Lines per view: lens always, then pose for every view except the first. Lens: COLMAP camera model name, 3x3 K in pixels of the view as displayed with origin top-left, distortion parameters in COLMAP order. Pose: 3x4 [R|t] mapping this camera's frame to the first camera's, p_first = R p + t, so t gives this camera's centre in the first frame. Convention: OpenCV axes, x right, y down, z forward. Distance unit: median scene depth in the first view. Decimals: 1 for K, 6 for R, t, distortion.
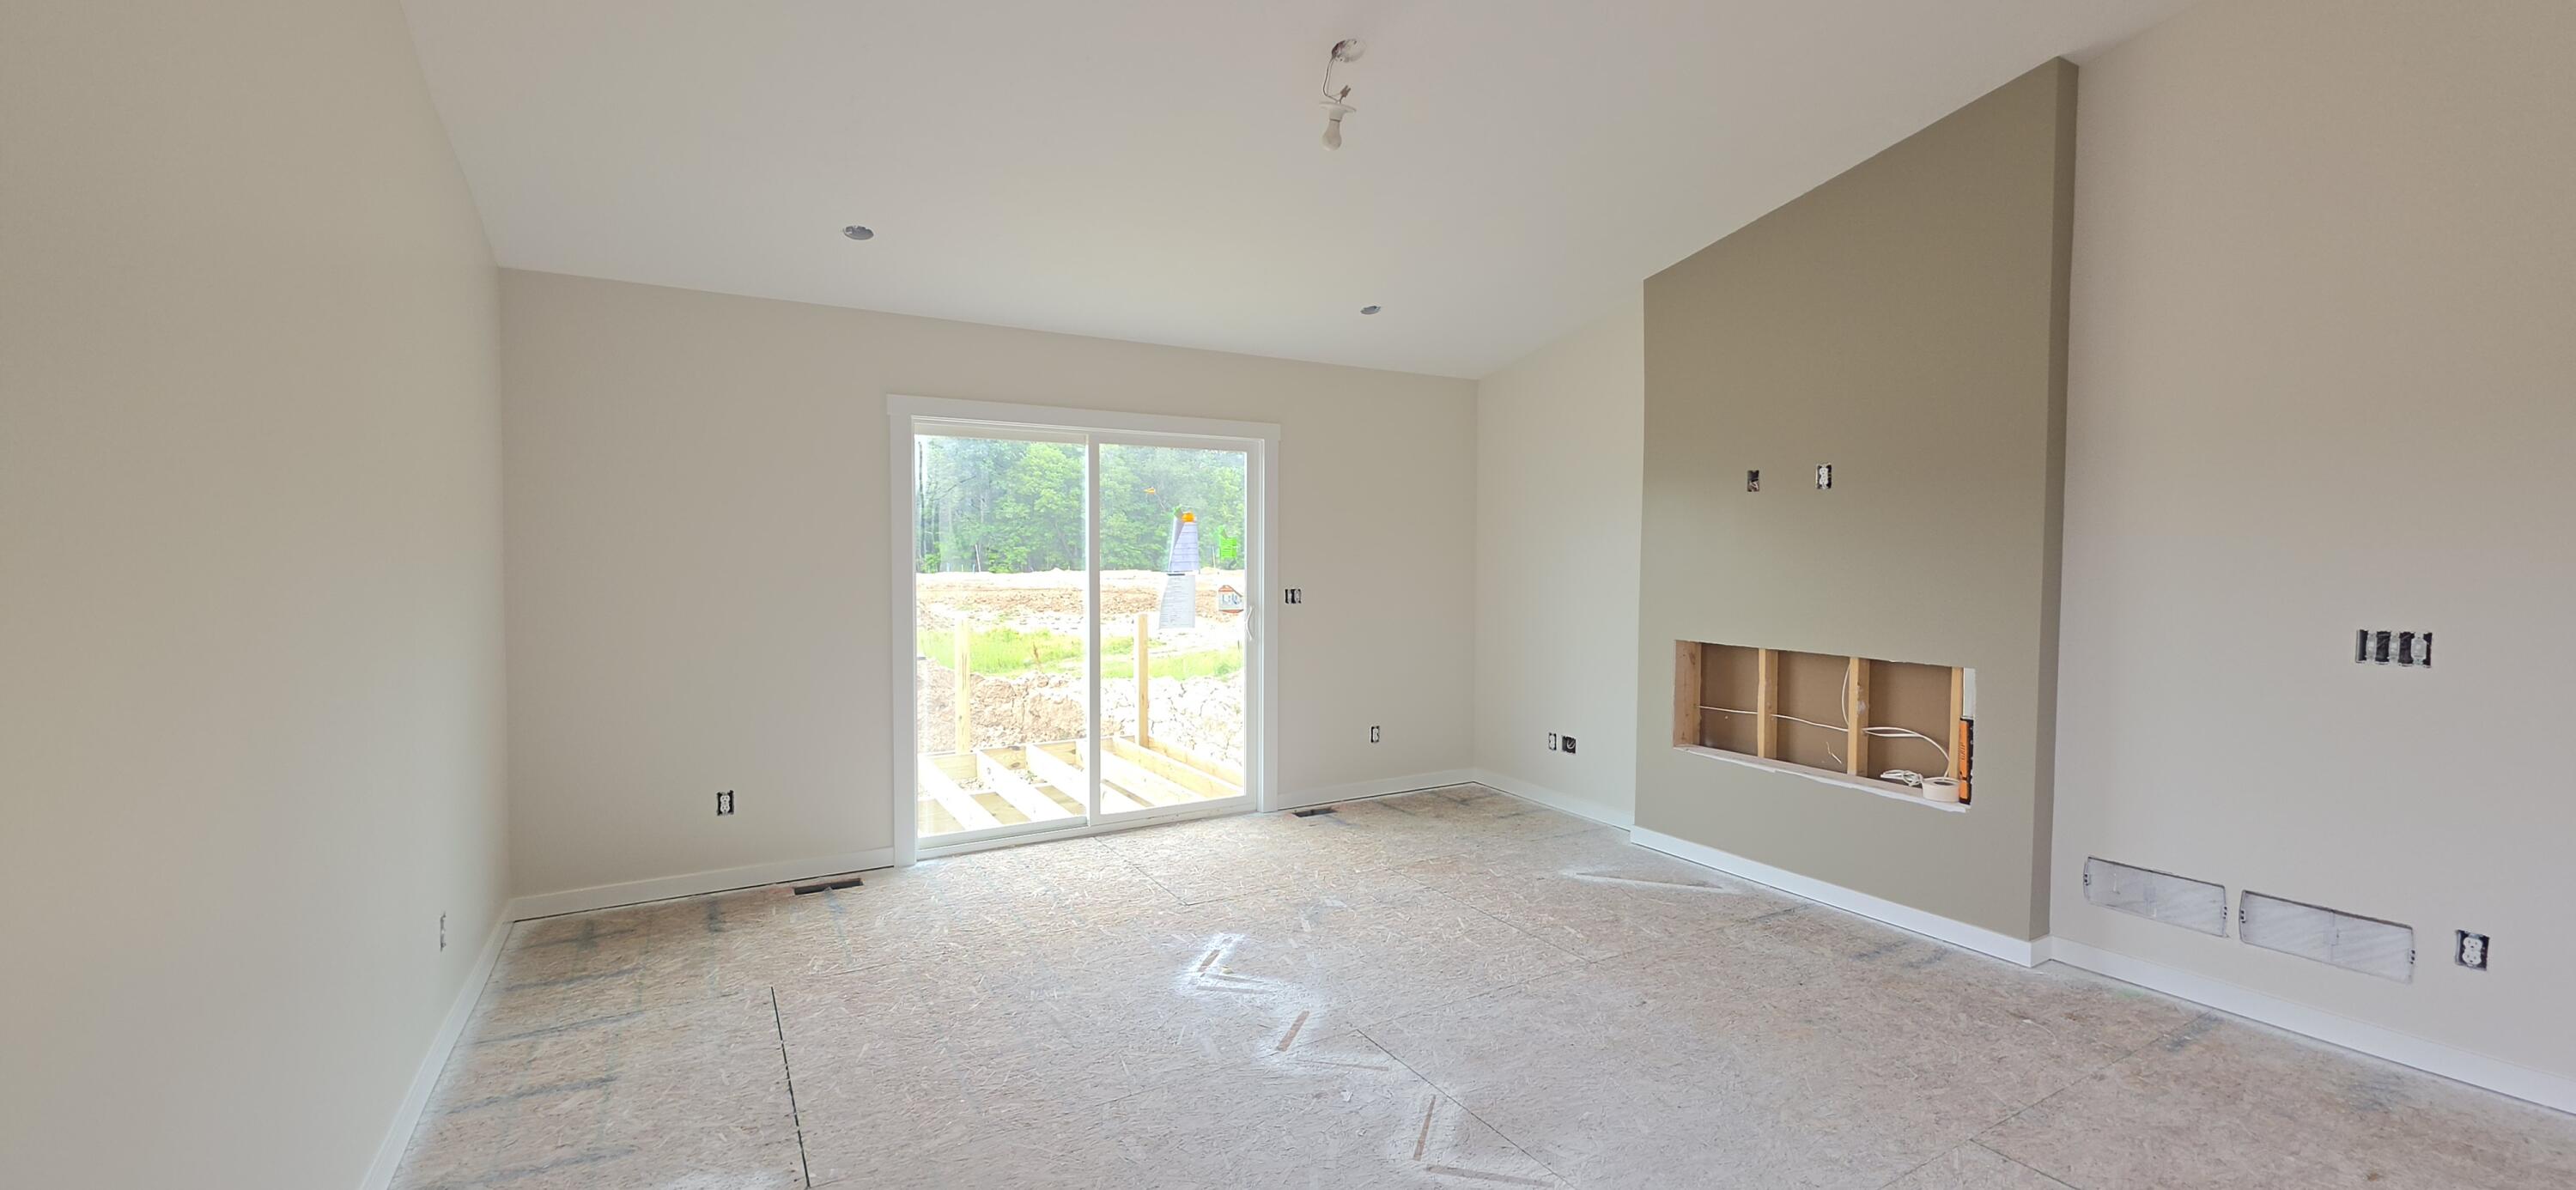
lens RADIAL K [[1012.5, 0, 1298.3], [0, 1012.5, 586.4], [0, 0, 1]] dist [0.001468, -0.000213]
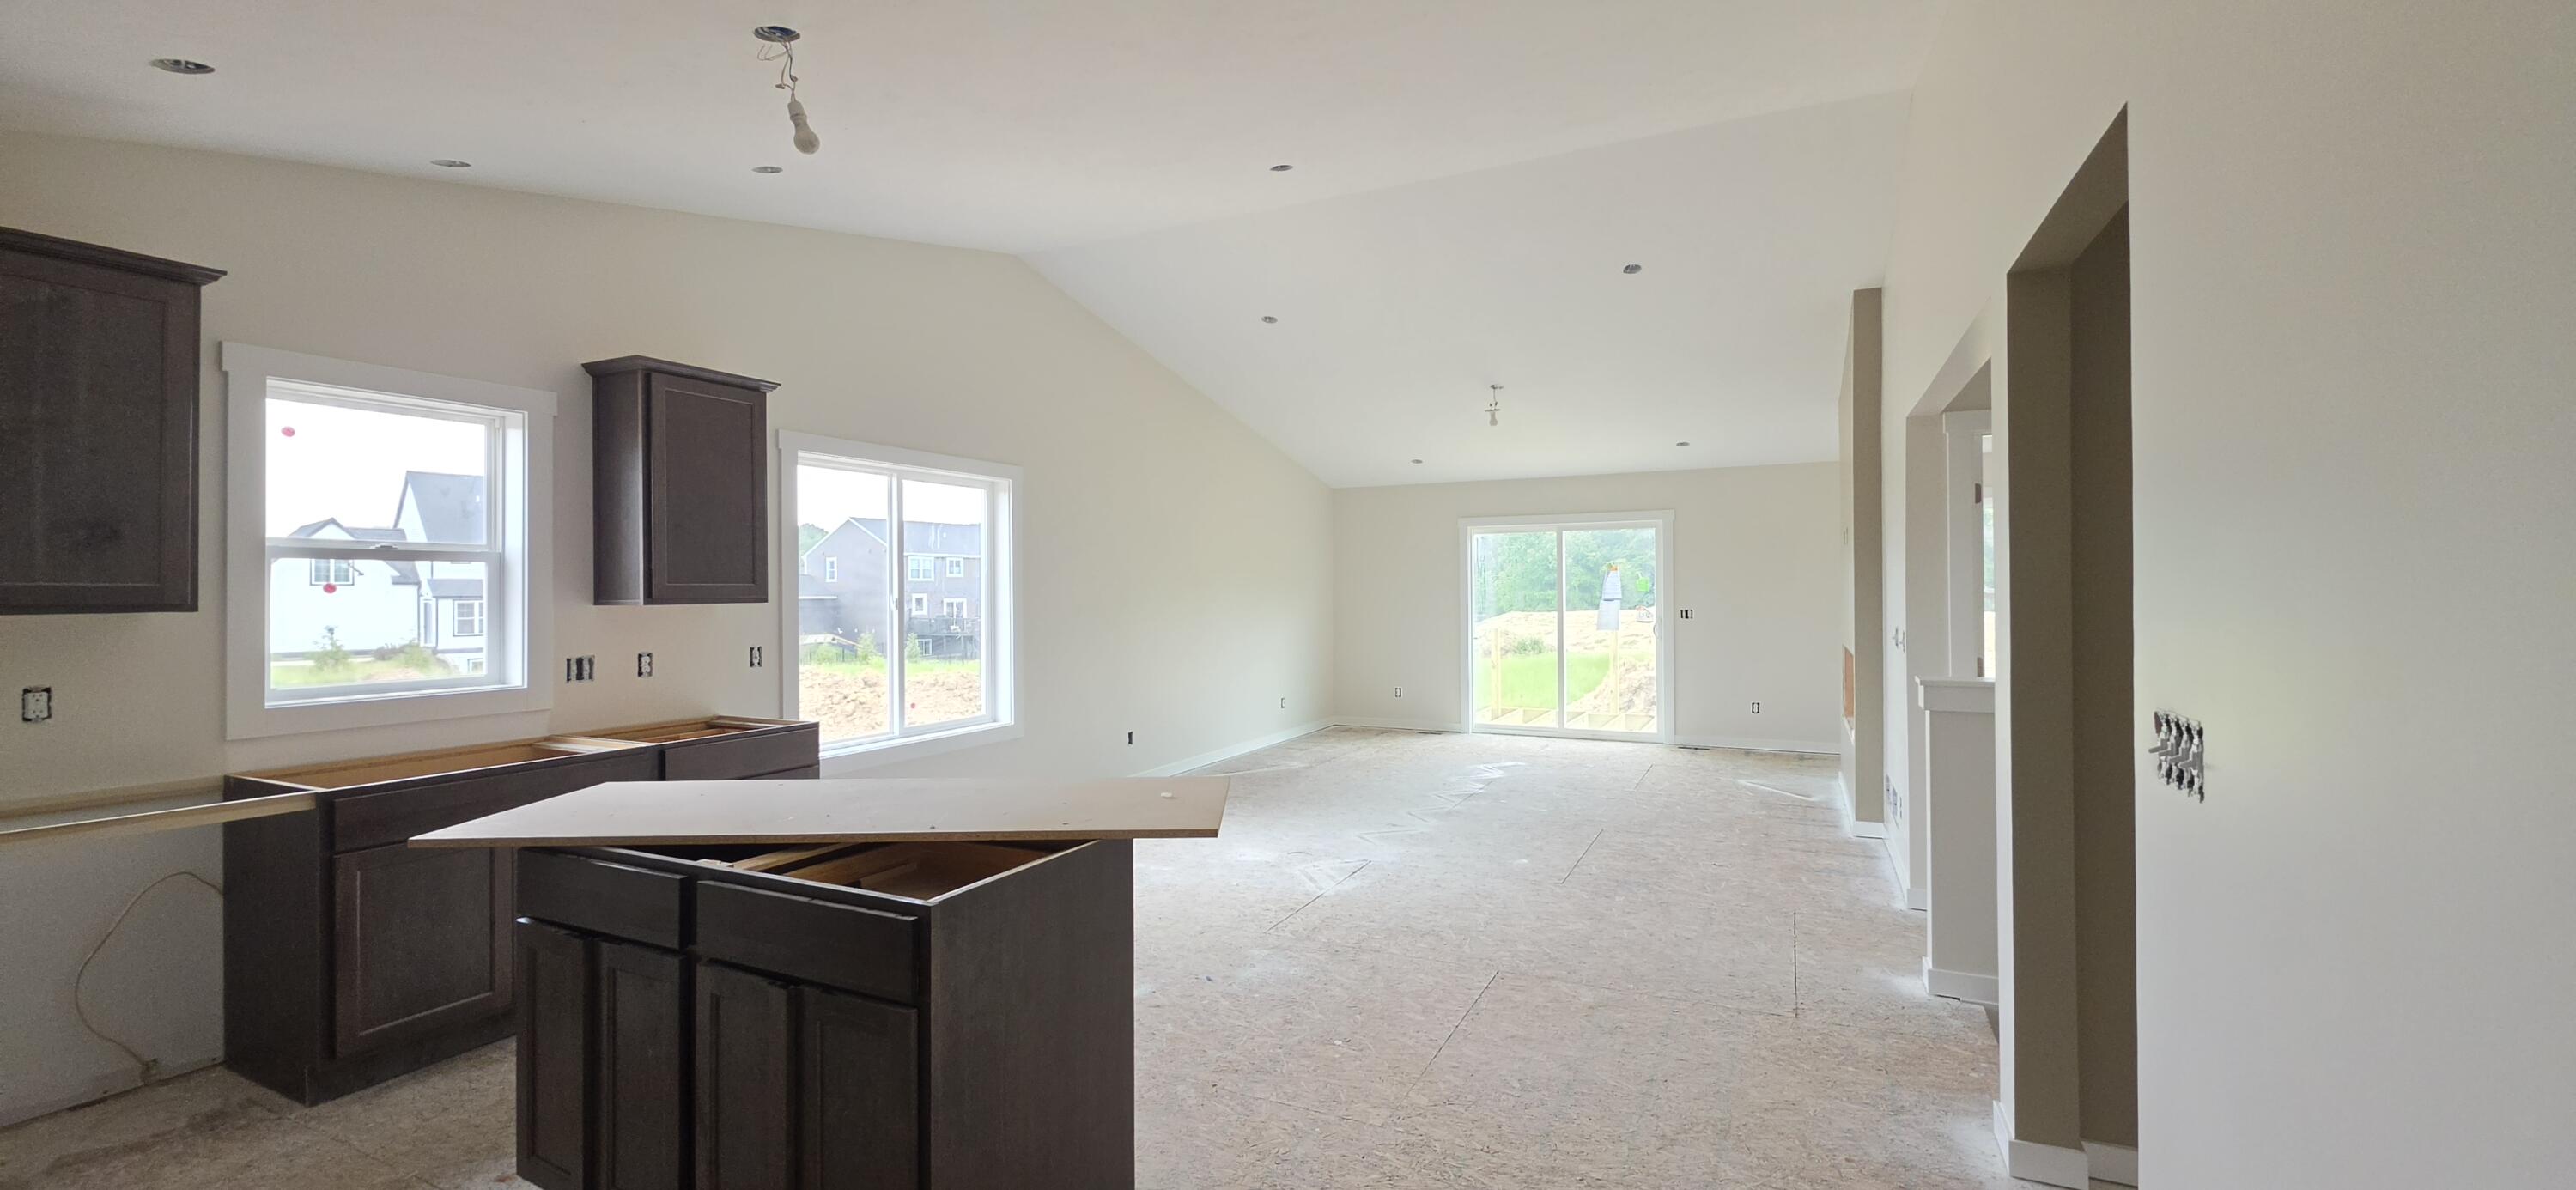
lens RADIAL K [[1012.5, 0, 1298.3], [0, 1012.5, 586.4], [0, 0, 1]] dist [0.001468, -0.000213]
pose [[0.554312, -0.009416, -0.832256, 1.109782], [-0.020751, 0.999469, -0.025129, 0.021369], [0.832050, 0.031200, 0.553822, -0.464219]]
